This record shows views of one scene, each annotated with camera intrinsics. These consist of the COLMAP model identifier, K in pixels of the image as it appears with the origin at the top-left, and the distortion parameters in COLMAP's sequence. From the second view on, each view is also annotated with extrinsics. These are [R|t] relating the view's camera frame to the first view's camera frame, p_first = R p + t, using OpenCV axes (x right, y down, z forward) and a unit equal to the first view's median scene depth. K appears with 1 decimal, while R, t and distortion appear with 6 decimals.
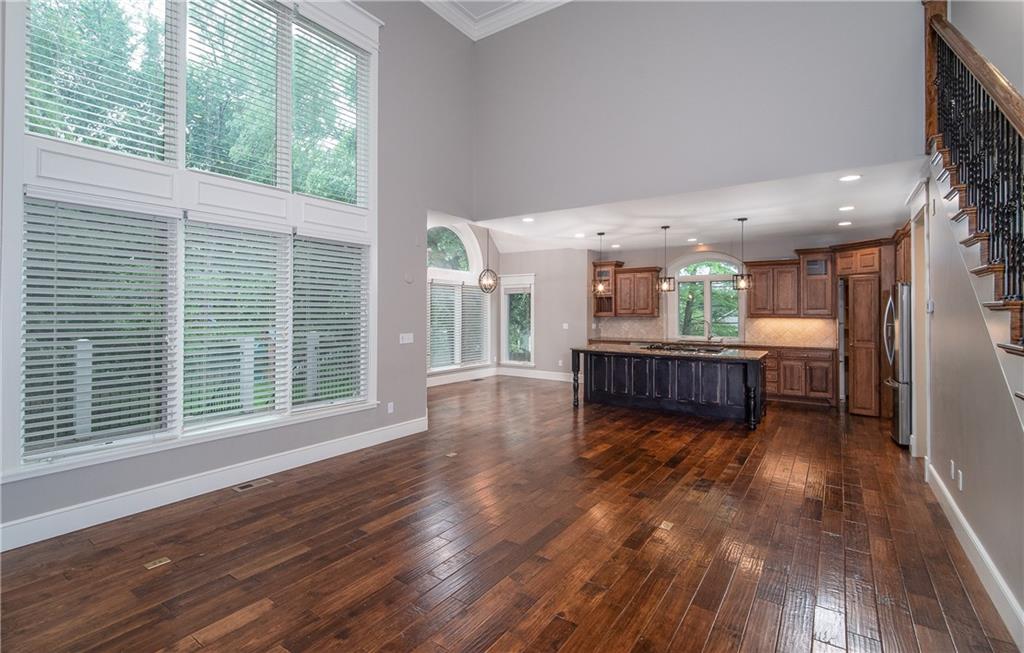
lens RADIAL K [[473.8, 0, 512.4], [0, 473.8, 308.3], [0, 0, 1]] dist [0.000747, -0.000140]
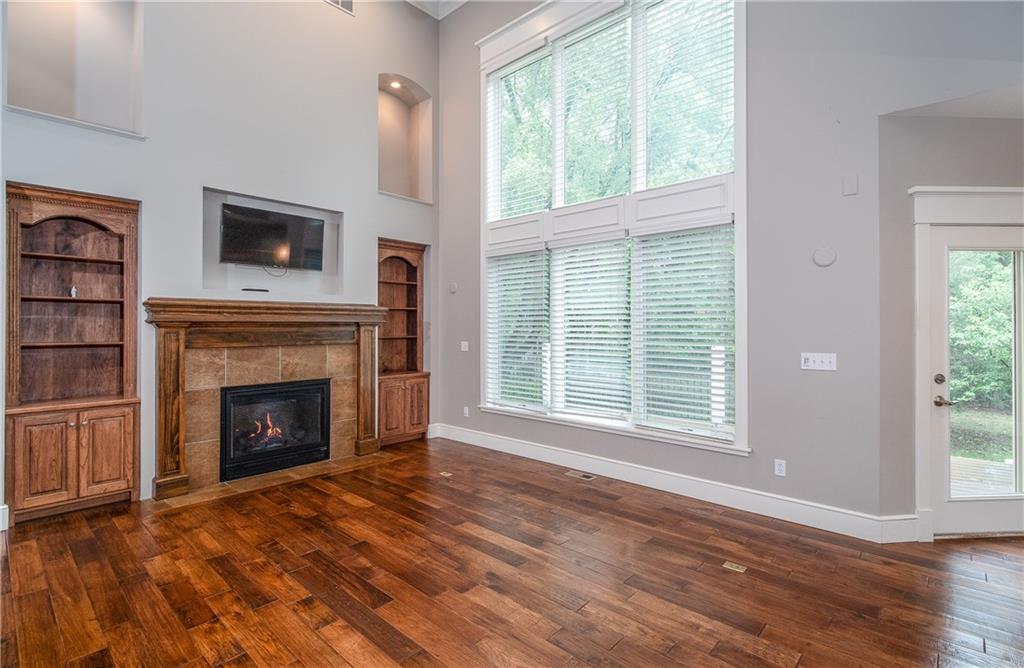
lens RADIAL K [[469.8, 0, 514.9], [0, 469.8, 323.7], [0, 0, 1]] dist [-0.000713, -0.000175]
pose [[-0.125004, -0.008746, -0.992118, 0.702623], [0.007939, 0.999920, -0.009815, 0.034957], [0.992124, -0.009103, -0.124925, 1.234957]]
